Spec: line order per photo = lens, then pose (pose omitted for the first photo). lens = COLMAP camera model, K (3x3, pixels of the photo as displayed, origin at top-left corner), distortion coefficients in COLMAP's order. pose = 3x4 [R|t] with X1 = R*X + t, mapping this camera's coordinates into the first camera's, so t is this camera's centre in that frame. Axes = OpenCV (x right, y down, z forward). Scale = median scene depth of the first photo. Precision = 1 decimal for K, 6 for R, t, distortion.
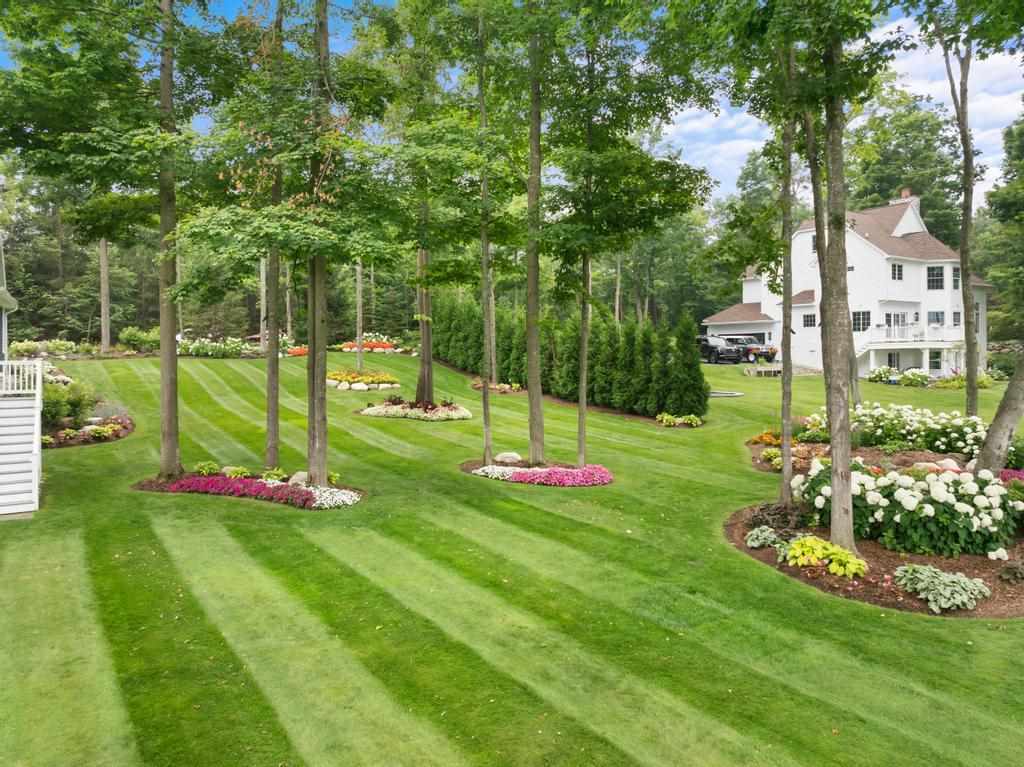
lens RADIAL K [[736.3, 0, 513.6], [0, 736.3, 332.7], [0, 0, 1]] dist [-0.009731, -0.000101]
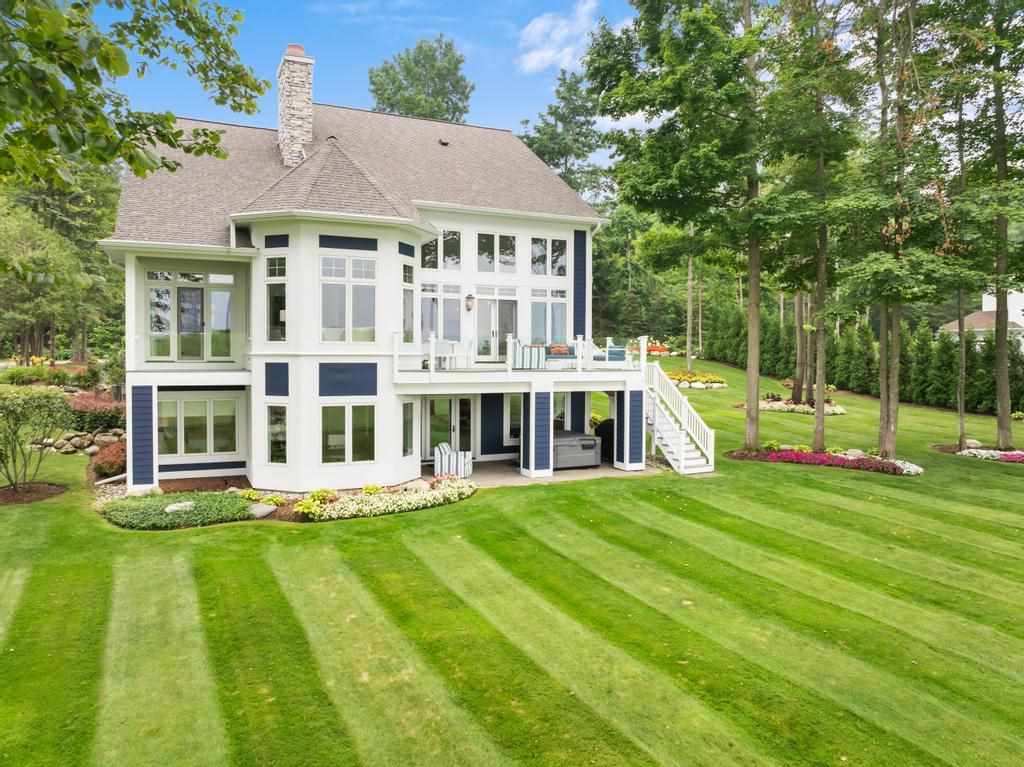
lens RADIAL K [[717.3, 0, 512.0], [0, 717.3, 383.5], [0, 0, 1]] dist [-0.003383, -0.000501]
pose [[0.992439, 0.012500, -0.122099, -0.290824], [-0.004162, 0.997656, 0.068301, -0.004748], [0.122667, -0.067277, 0.990165, -0.125594]]
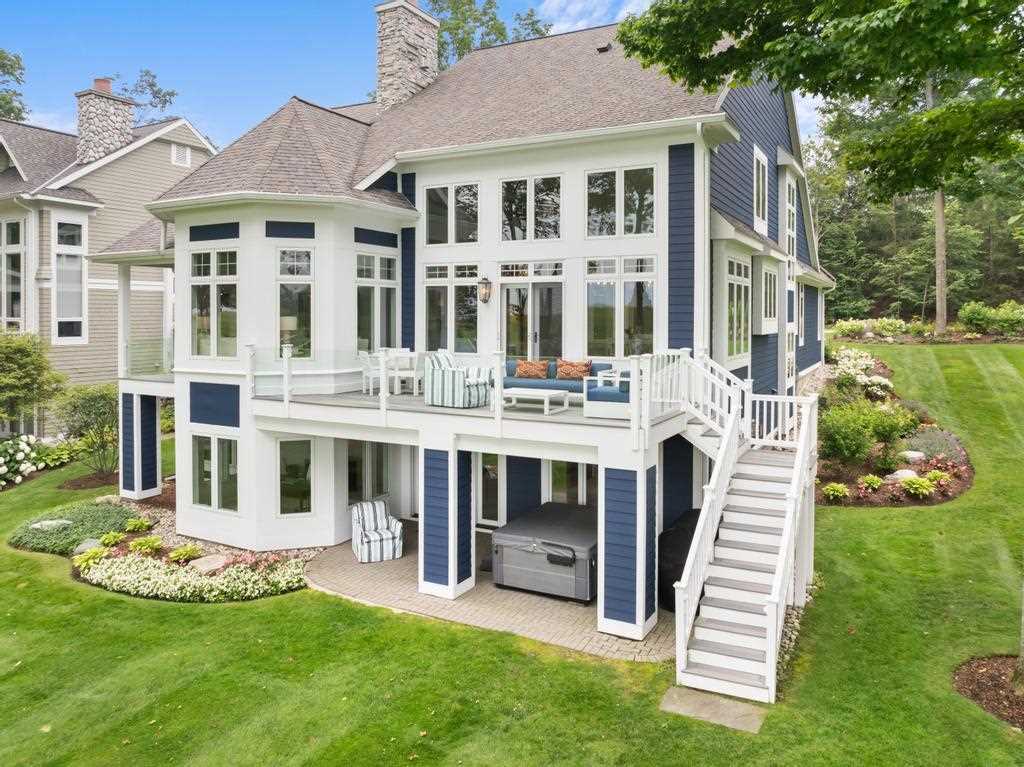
lens RADIAL K [[736.3, 0, 513.6], [0, 736.3, 332.7], [0, 0, 1]] dist [-0.009731, -0.000101]
pose [[0.502044, 0.027013, -0.864420, -0.095962], [0.022490, 0.998766, 0.044273, -0.021099], [0.864550, -0.041667, 0.500817, 0.193391]]
